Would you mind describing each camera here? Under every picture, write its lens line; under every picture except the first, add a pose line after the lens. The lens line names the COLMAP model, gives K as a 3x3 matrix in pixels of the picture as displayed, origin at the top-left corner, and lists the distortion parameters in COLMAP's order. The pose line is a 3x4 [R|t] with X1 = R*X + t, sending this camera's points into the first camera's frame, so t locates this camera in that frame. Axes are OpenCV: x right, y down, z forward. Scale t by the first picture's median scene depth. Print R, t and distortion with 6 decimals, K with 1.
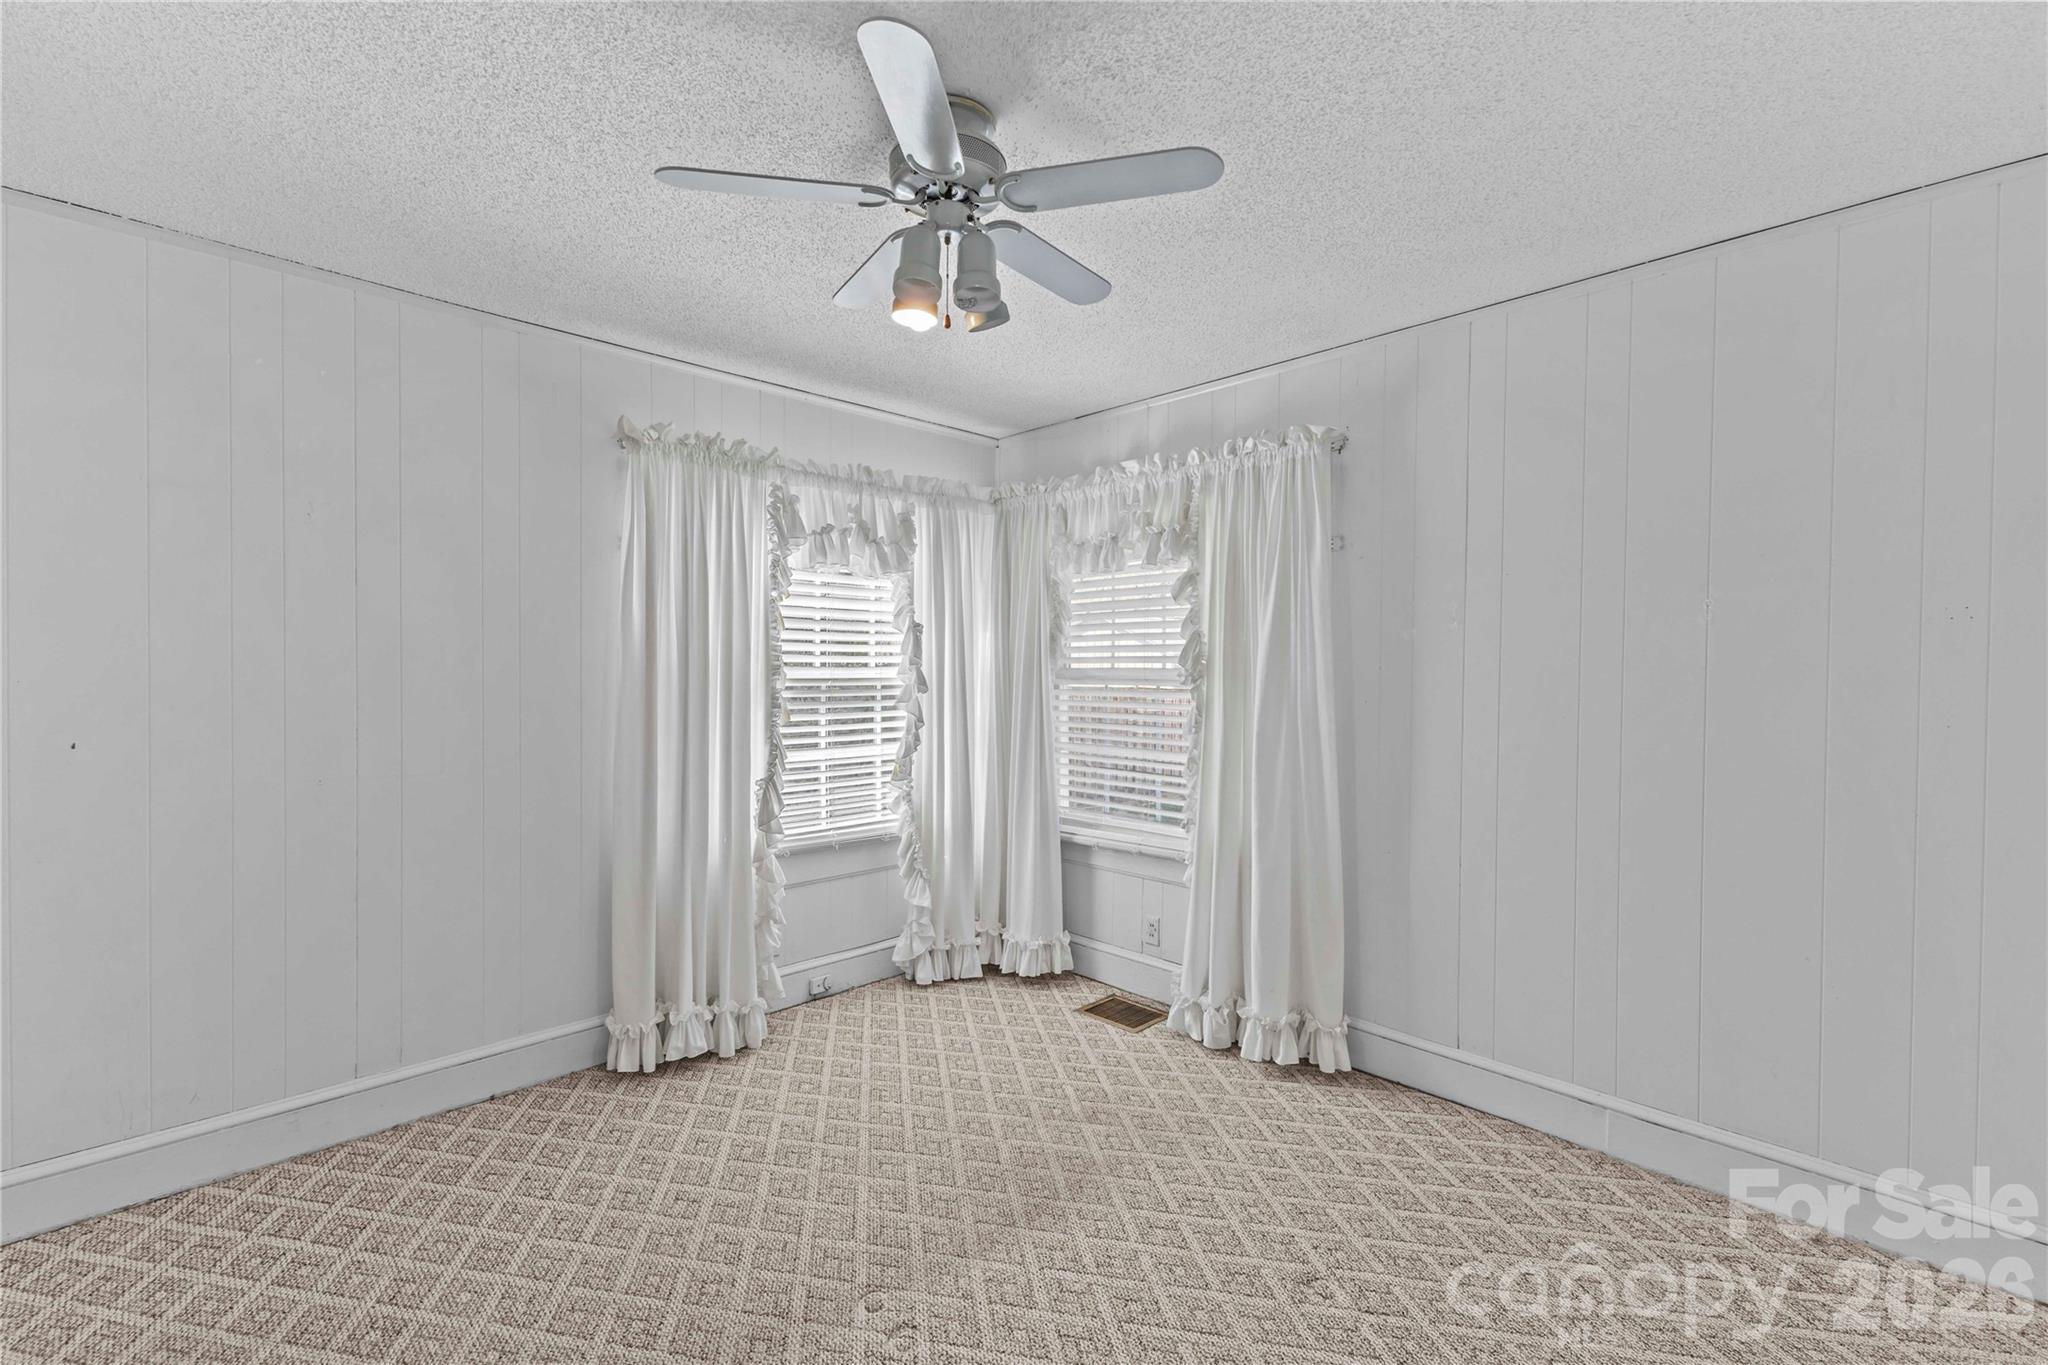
lens RADIAL K [[881.9, 0, 1028.1], [0, 881.9, 680.0], [0, 0, 1]] dist [0.004569, 0.000036]
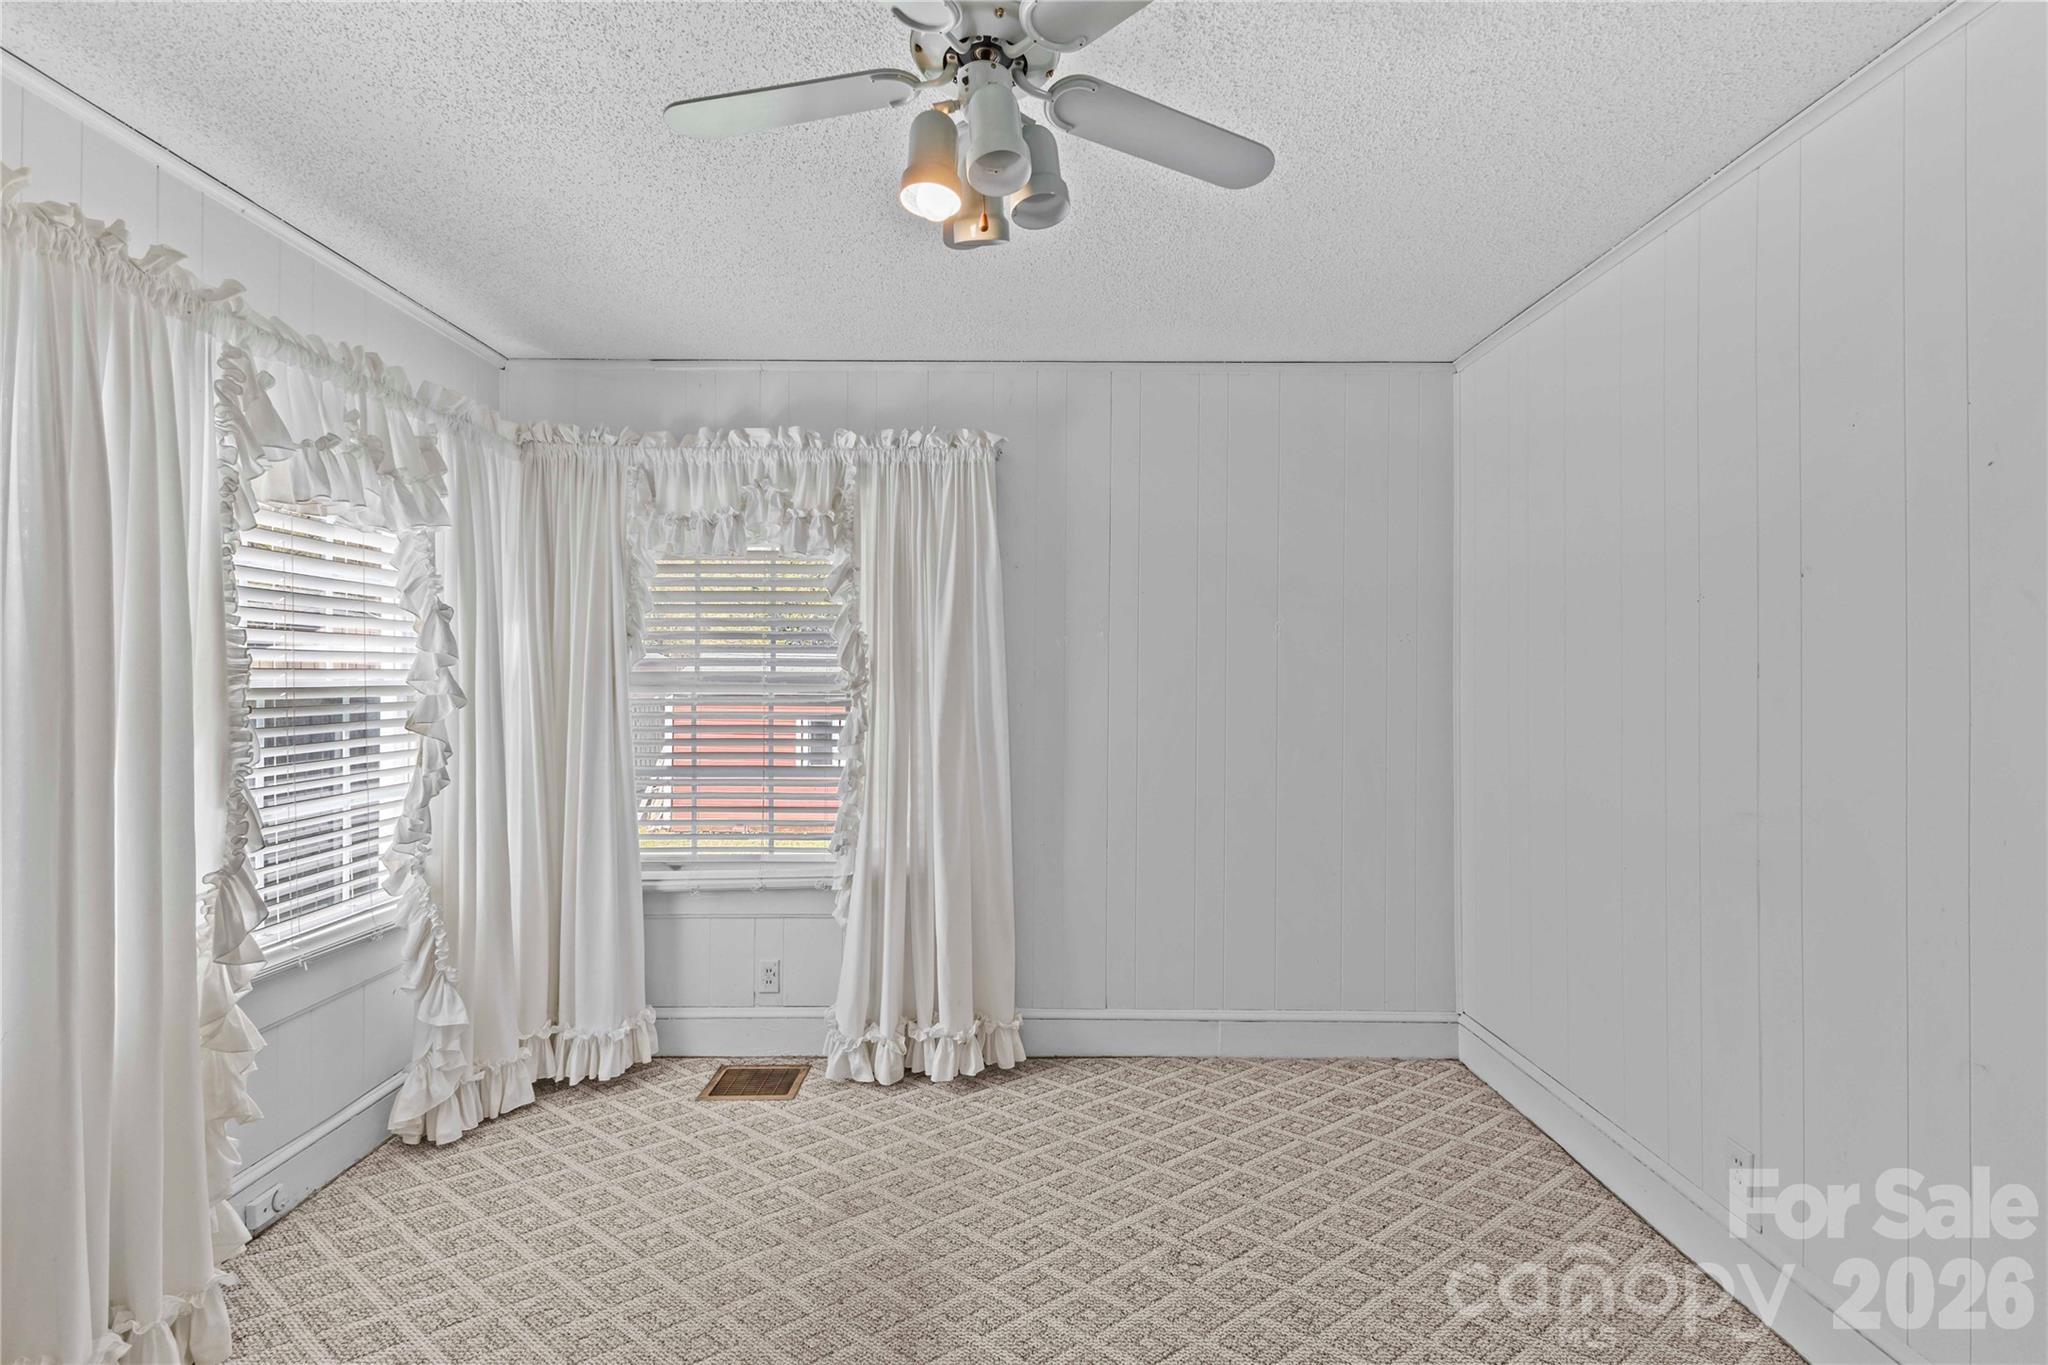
lens RADIAL K [[881.9, 0, 1028.1], [0, 881.9, 680.0], [0, 0, 1]] dist [0.004569, 0.000036]
pose [[0.695864, -0.003720, 0.718164, -0.321161], [0.009475, 0.999947, -0.004002, -0.000445], [-0.718111, 0.009589, 0.695862, 0.228788]]
